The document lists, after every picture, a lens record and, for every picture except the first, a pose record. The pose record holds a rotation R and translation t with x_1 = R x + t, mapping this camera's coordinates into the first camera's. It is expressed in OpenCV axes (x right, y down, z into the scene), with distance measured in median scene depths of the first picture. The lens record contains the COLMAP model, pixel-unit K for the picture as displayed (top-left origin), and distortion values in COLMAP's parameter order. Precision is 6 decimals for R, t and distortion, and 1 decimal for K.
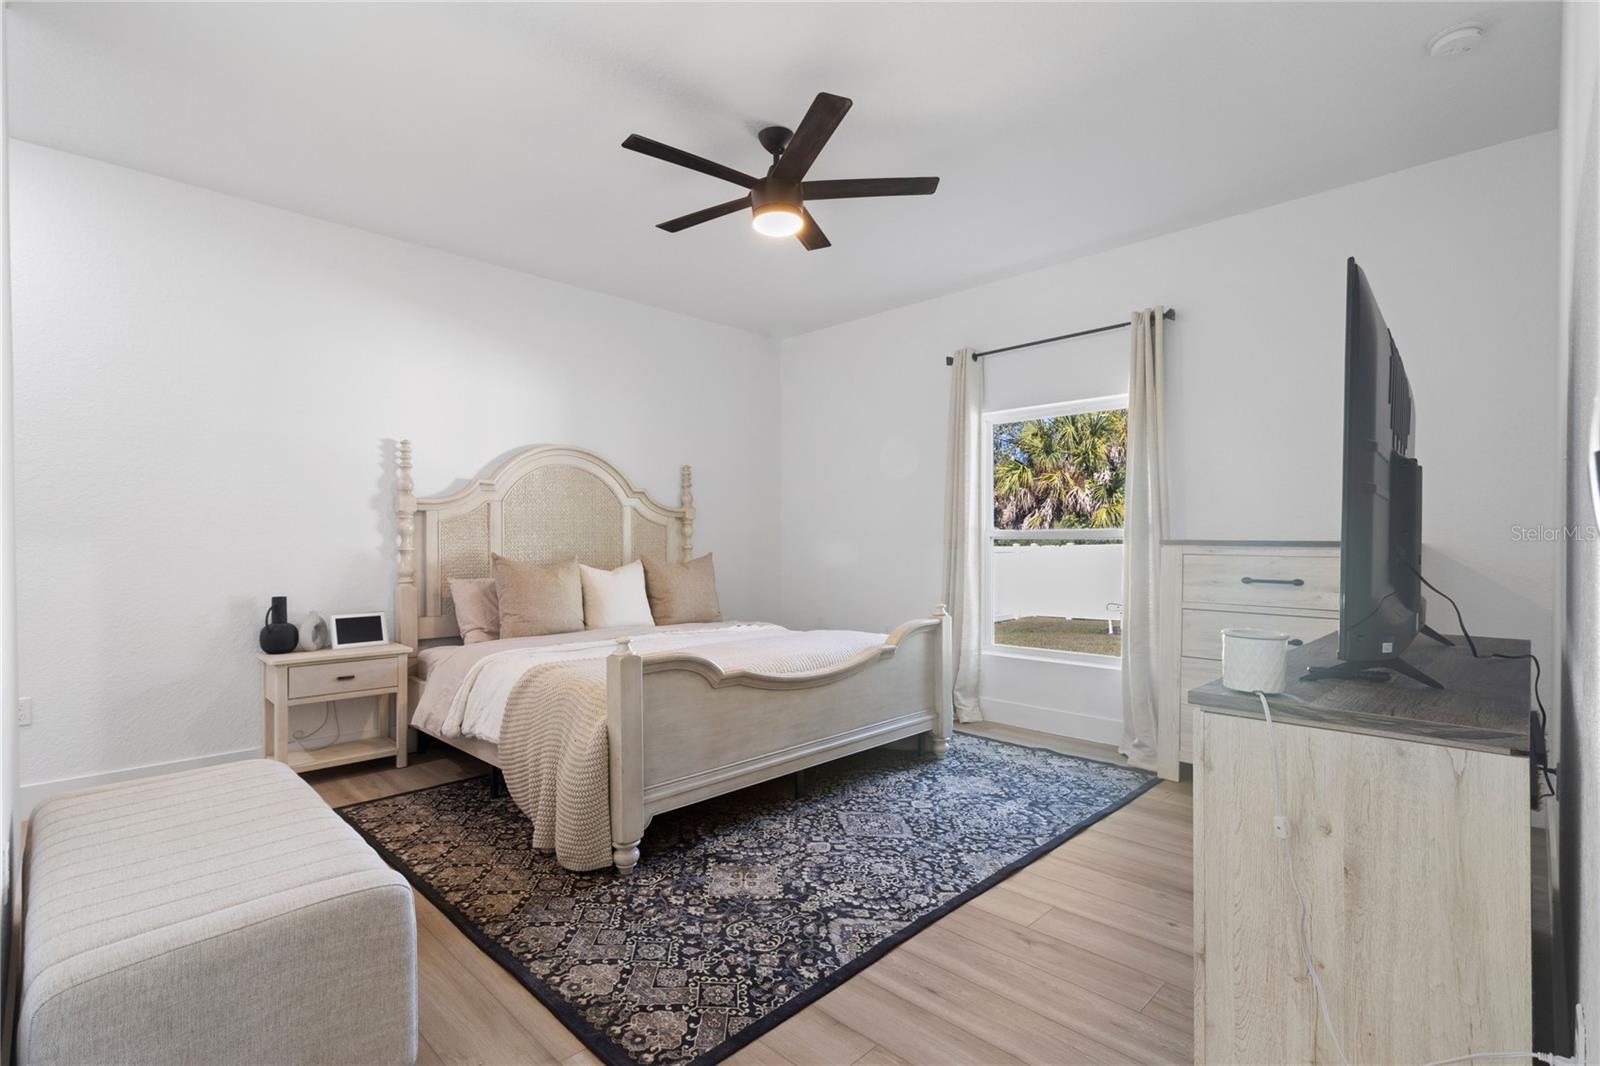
lens RADIAL K [[744.4, 0, 799.6], [0, 744.4, 540.1], [0, 0, 1]] dist [0.001190, 0.000055]
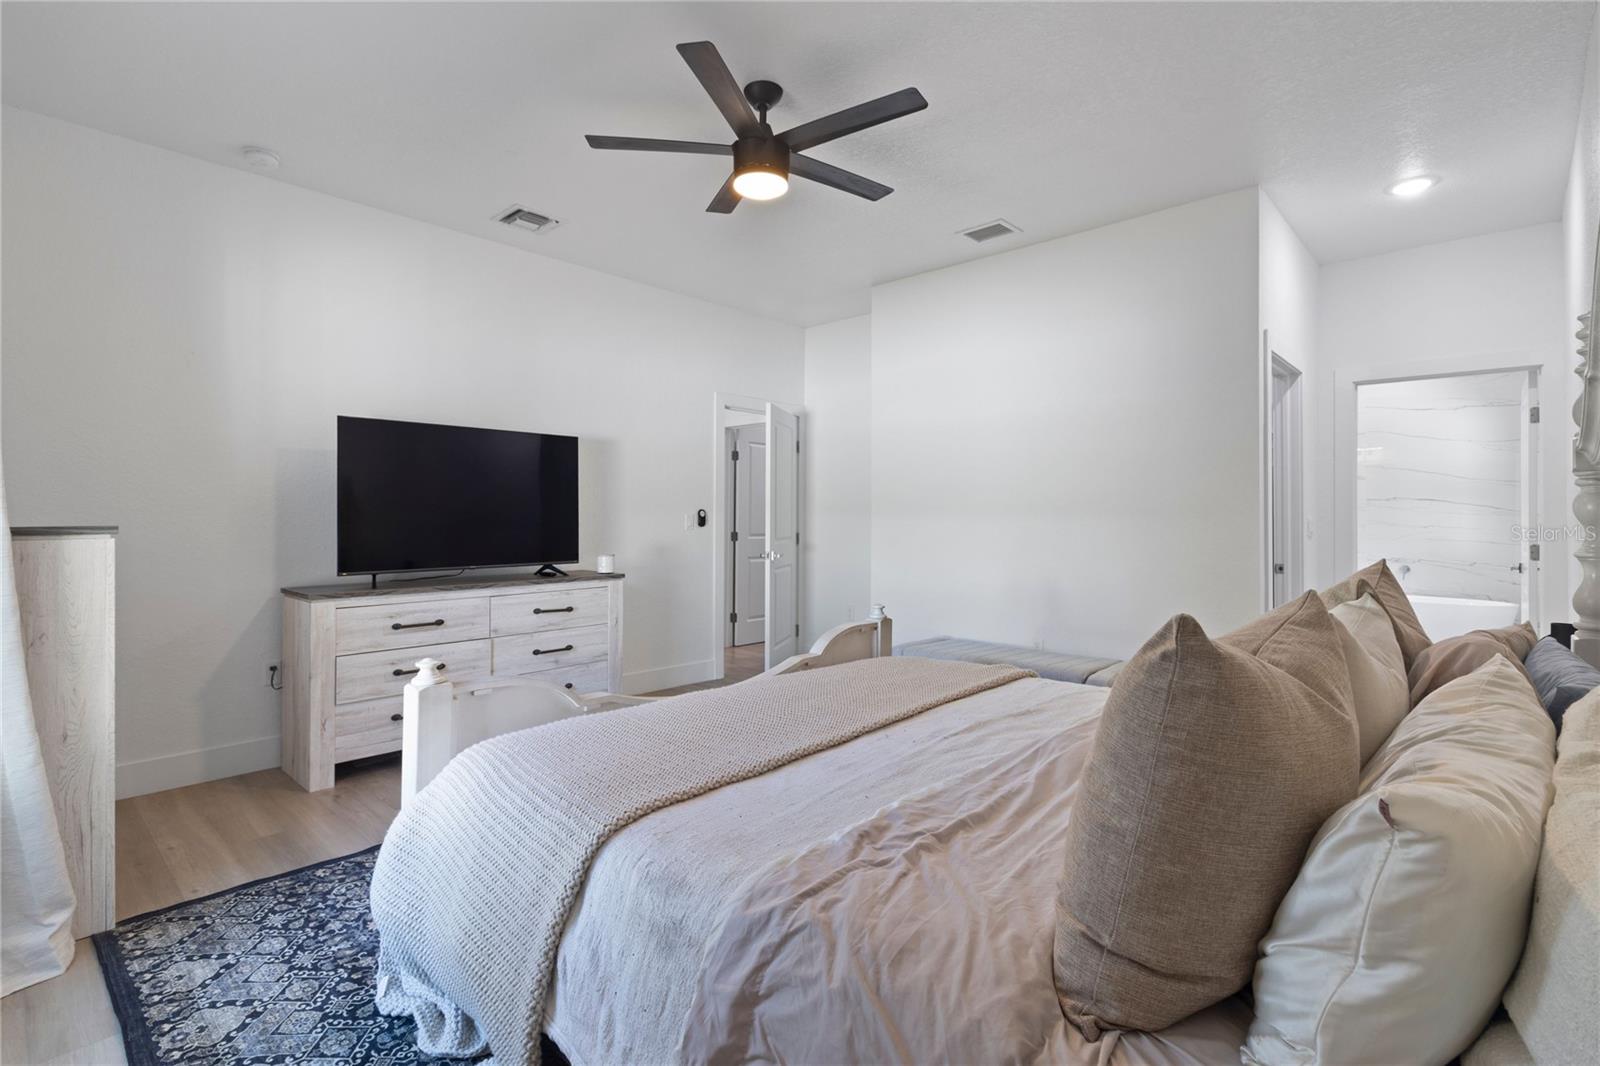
lens RADIAL K [[744.4, 0, 800.1], [0, 744.4, 528.9], [0, 0, 1]] dist [0.001190, 0.000055]
pose [[-0.999282, 0.003200, -0.037742, -0.033157], [0.003136, 0.999994, 0.001765, 0.007587], [0.037747, 0.001645, -0.999286, 1.561031]]
